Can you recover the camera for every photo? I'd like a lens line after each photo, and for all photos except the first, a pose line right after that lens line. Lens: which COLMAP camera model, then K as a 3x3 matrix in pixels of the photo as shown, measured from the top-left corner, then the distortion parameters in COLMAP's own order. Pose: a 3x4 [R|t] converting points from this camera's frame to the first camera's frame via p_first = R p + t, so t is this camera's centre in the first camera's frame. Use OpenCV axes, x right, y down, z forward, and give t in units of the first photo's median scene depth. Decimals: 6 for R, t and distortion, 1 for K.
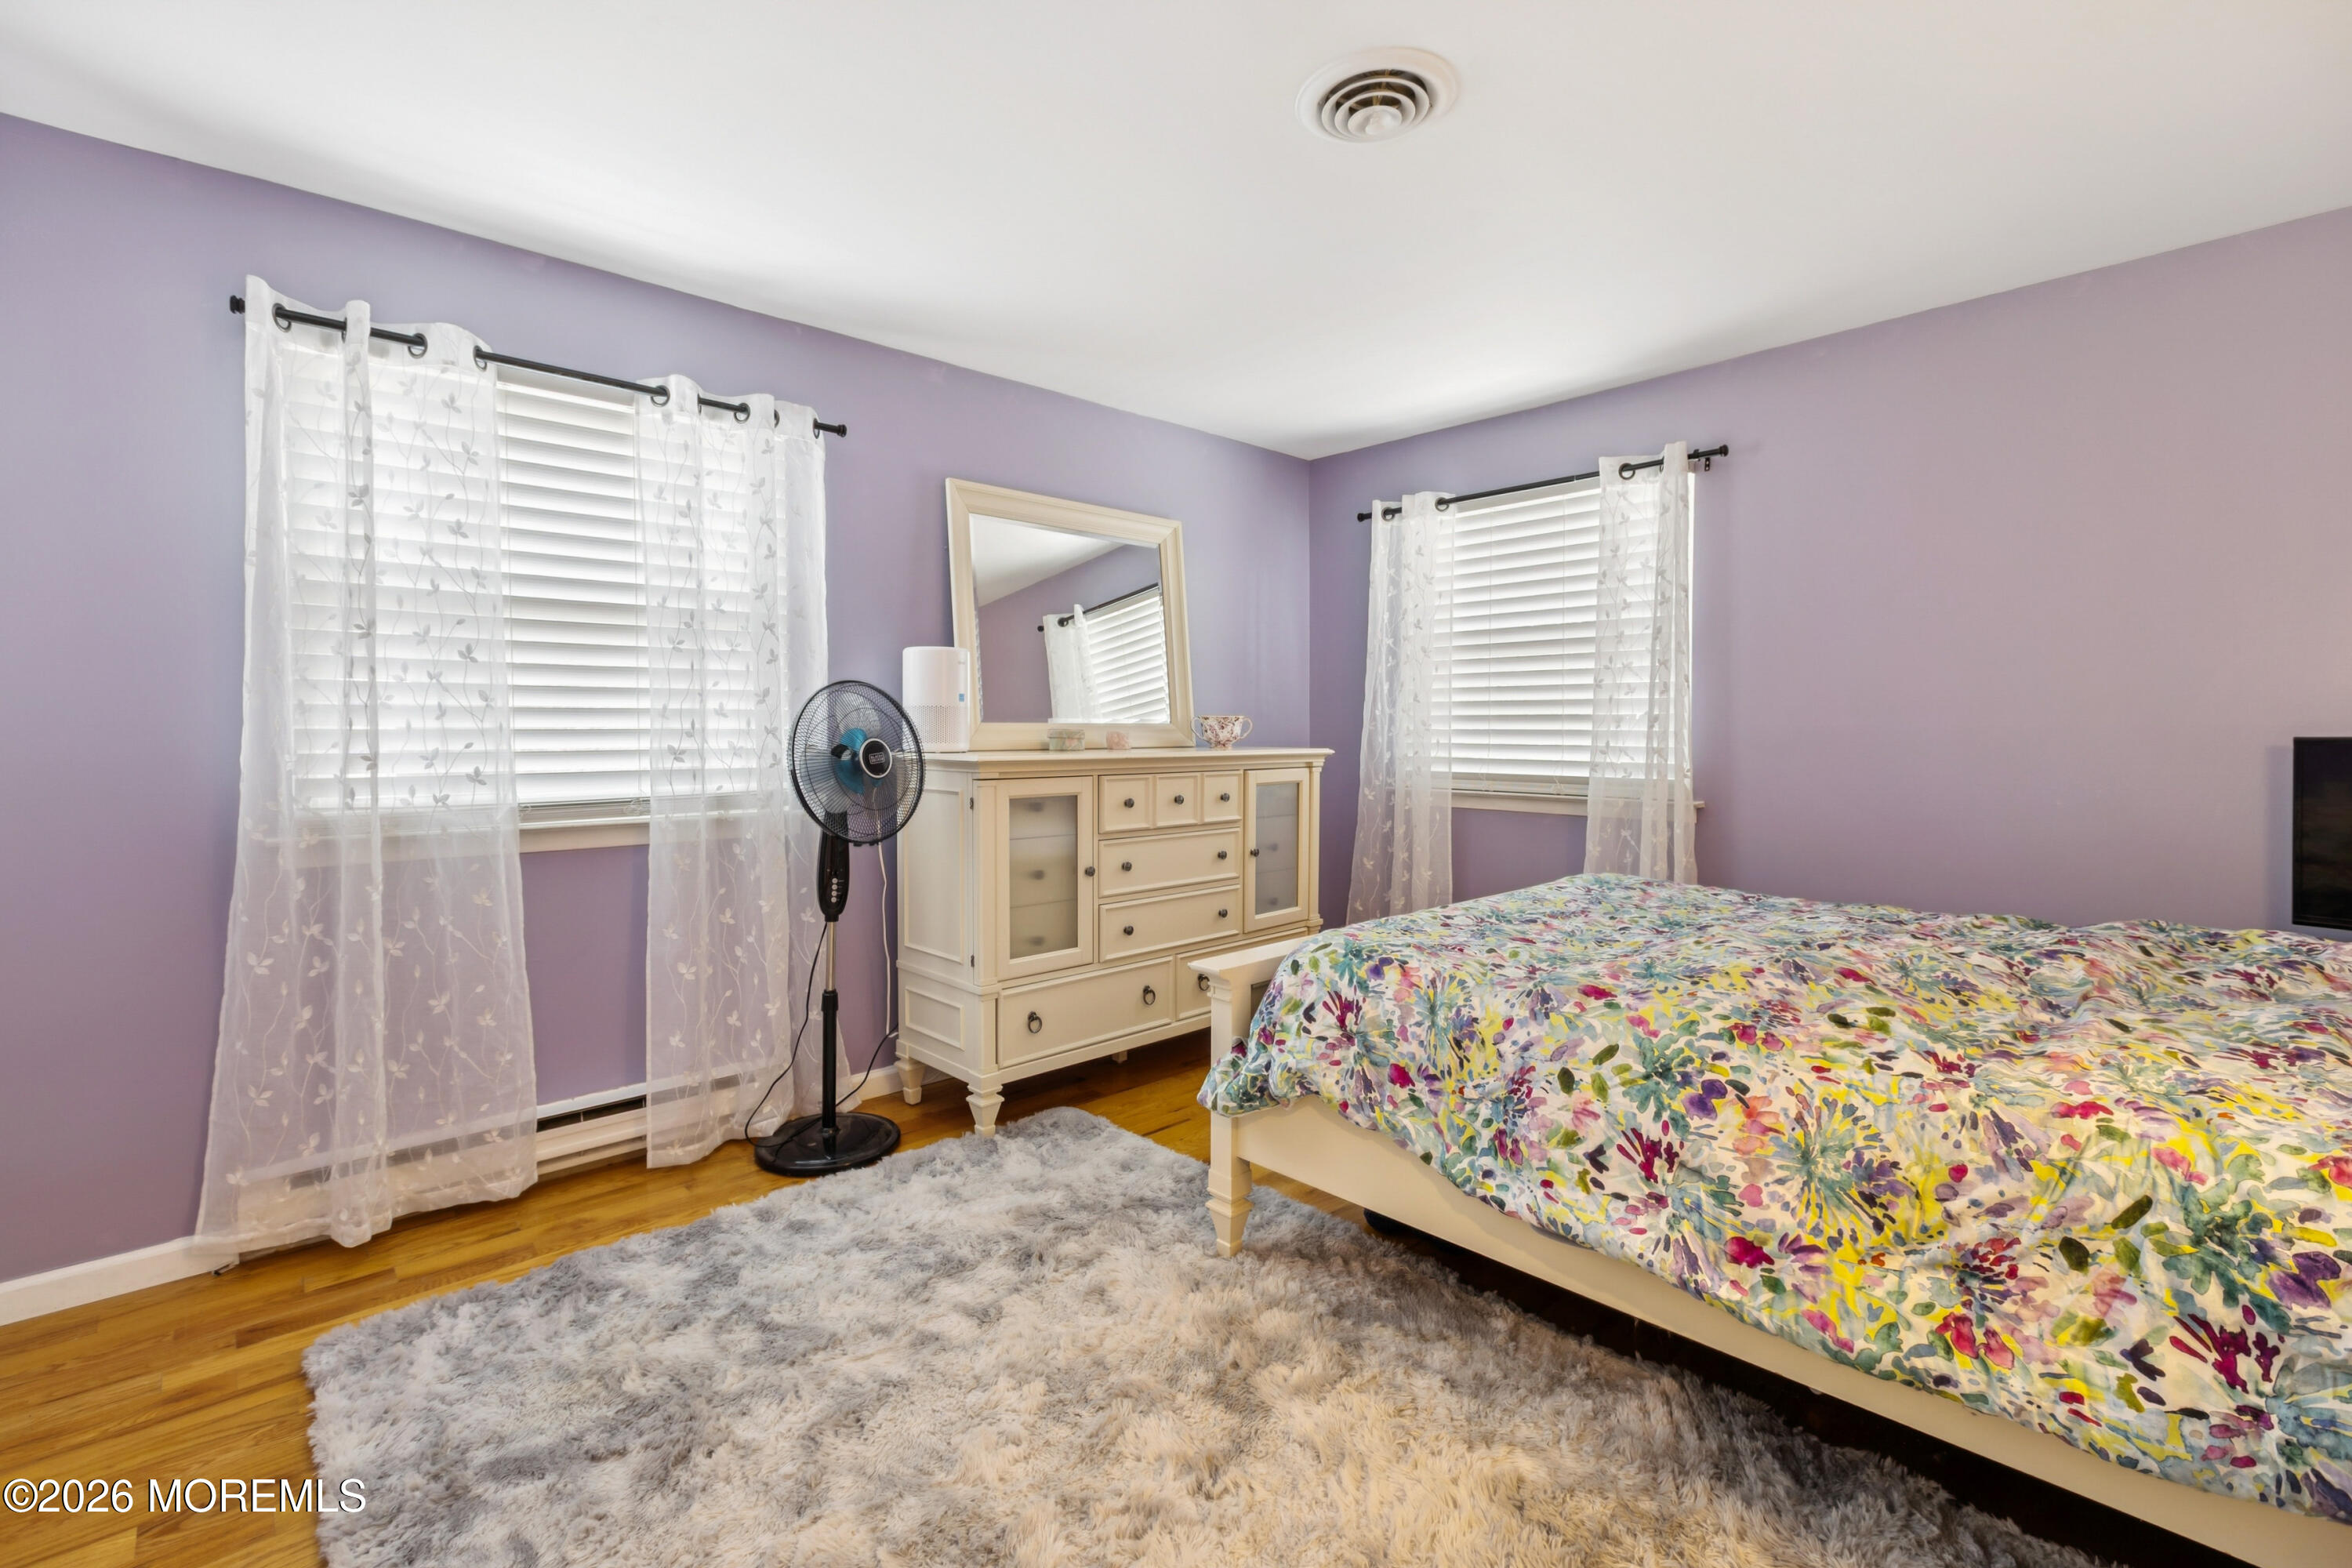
lens RADIAL K [[1052.3, 0, 1176.0], [0, 1052.3, 784.0], [0, 0, 1]] dist [-0.001600, -0.000328]
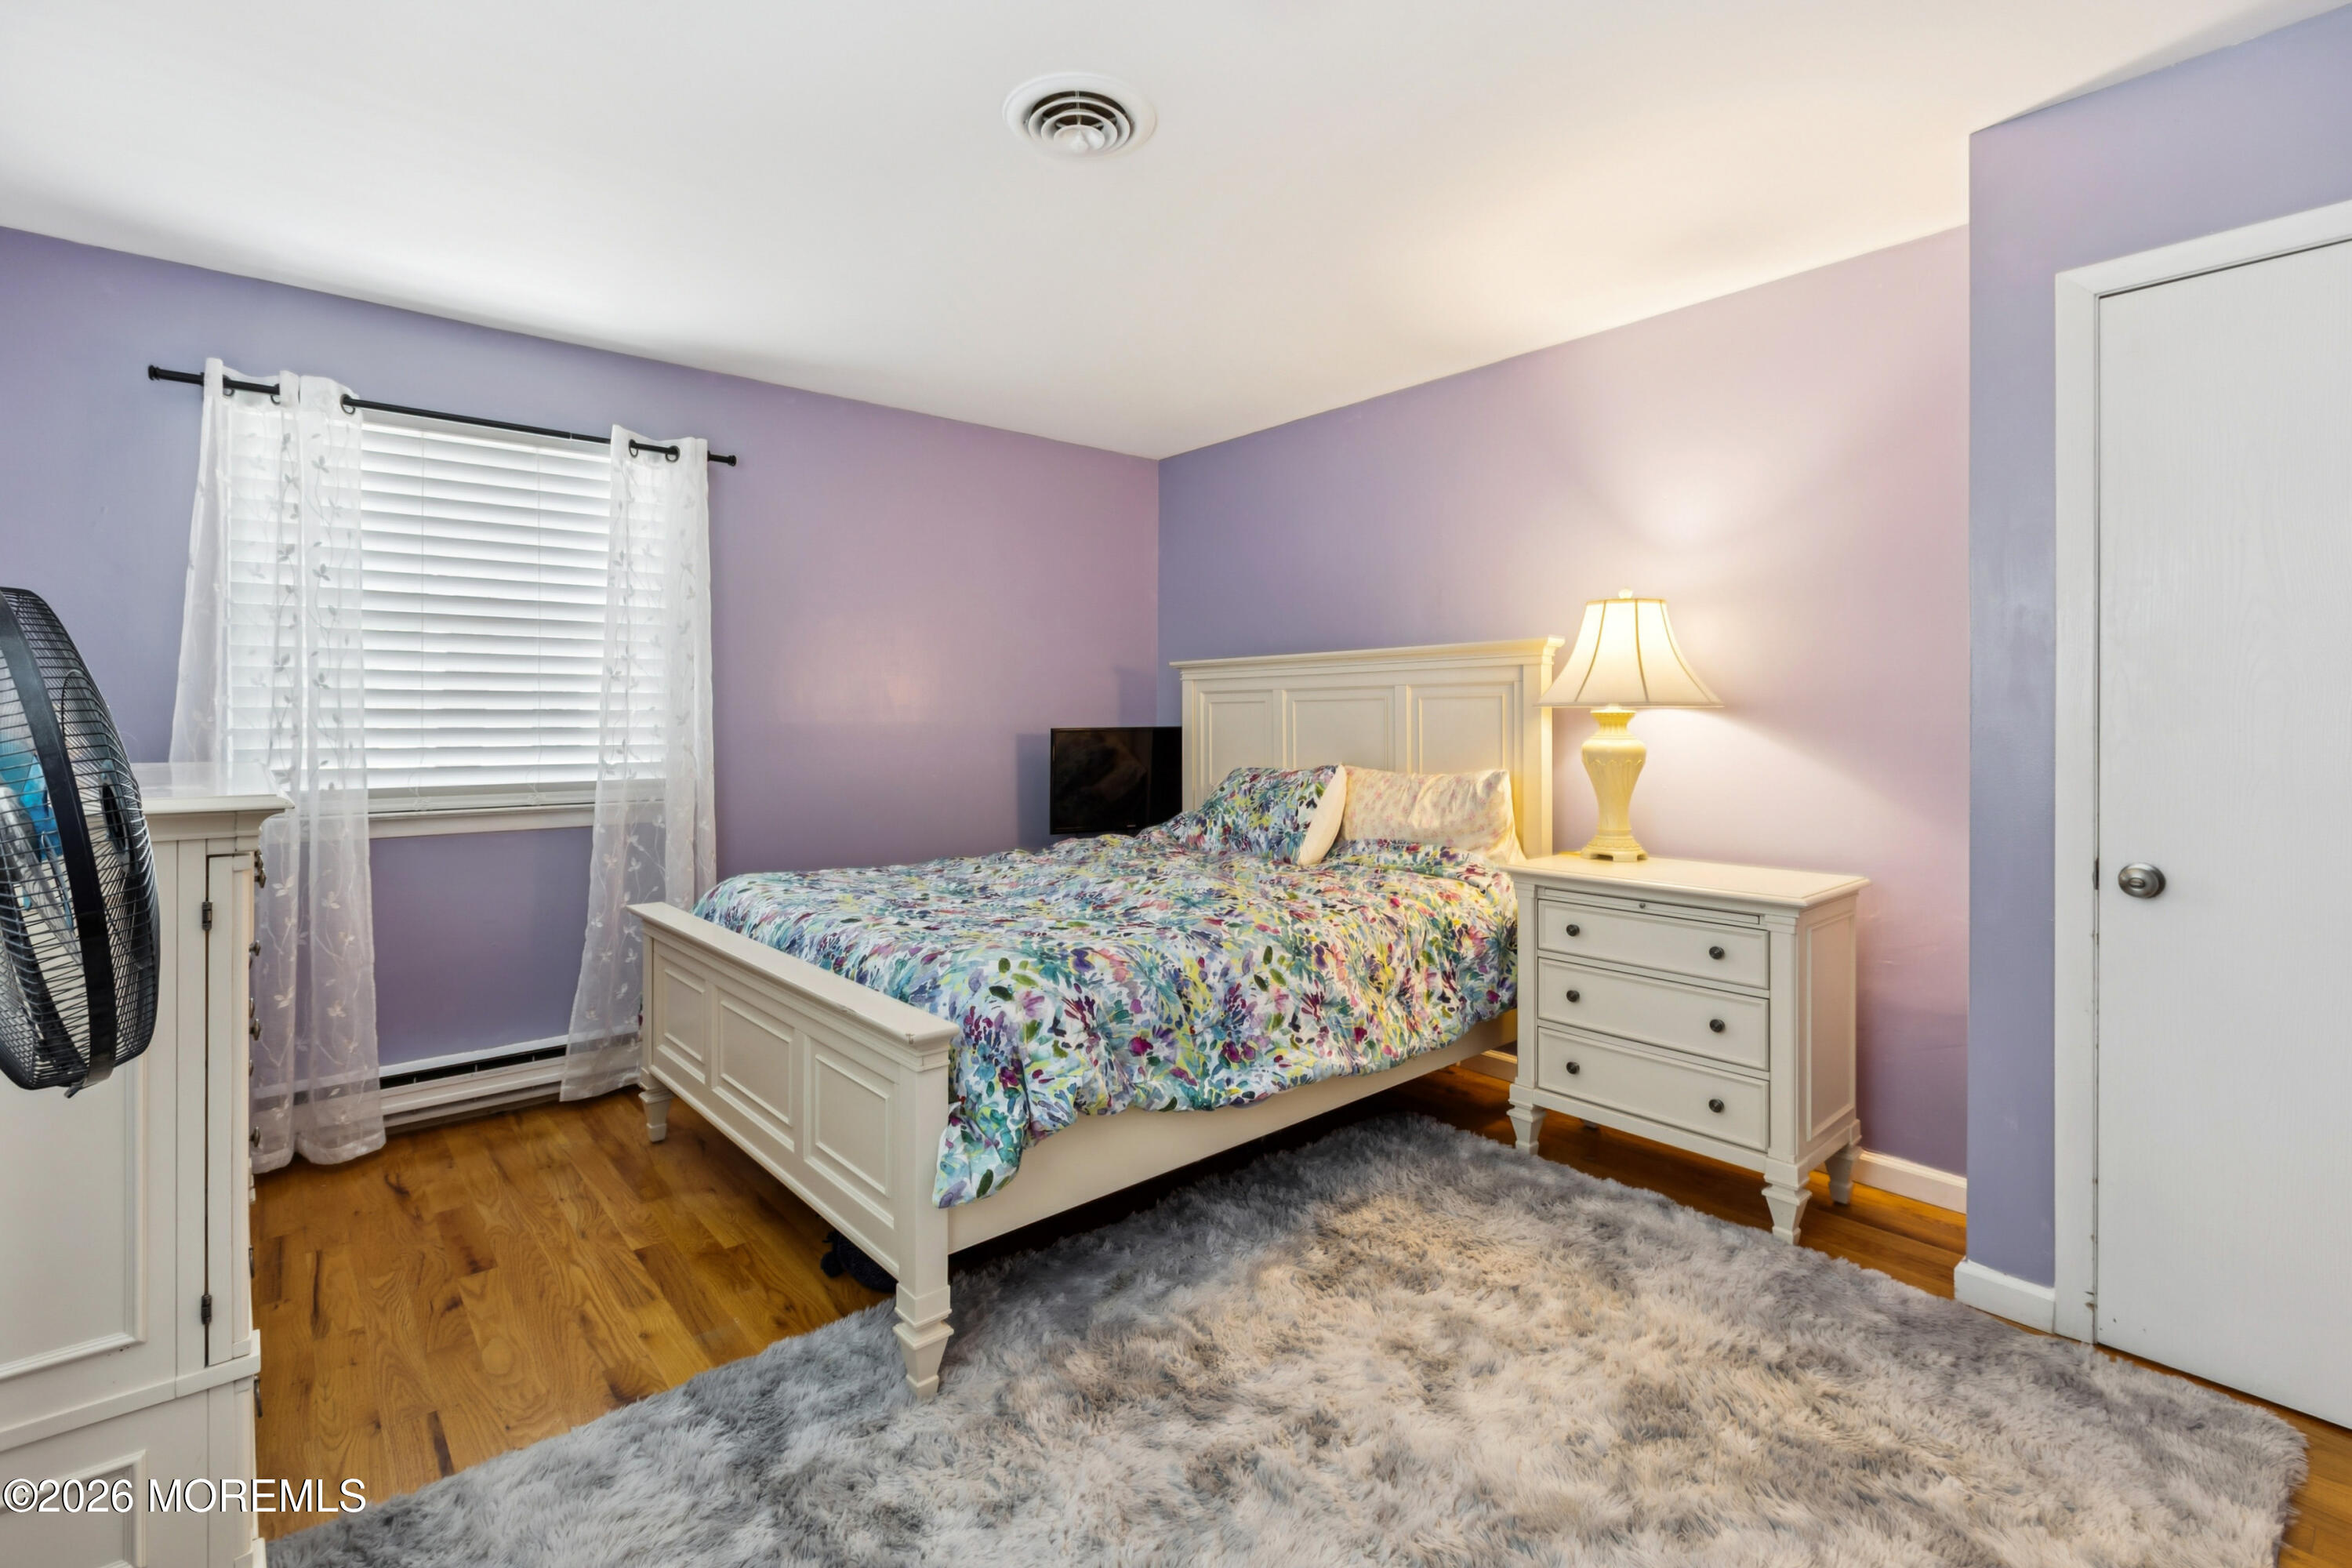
lens RADIAL K [[1044.9, 0, 1136.4], [0, 1044.9, 760.8], [0, 0, 1]] dist [-0.003321, -0.000451]
pose [[0.051769, -0.035809, 0.998017, -0.919014], [0.056343, 0.997870, 0.032881, -0.054091], [-0.997068, 0.054530, 0.053676, 1.012344]]
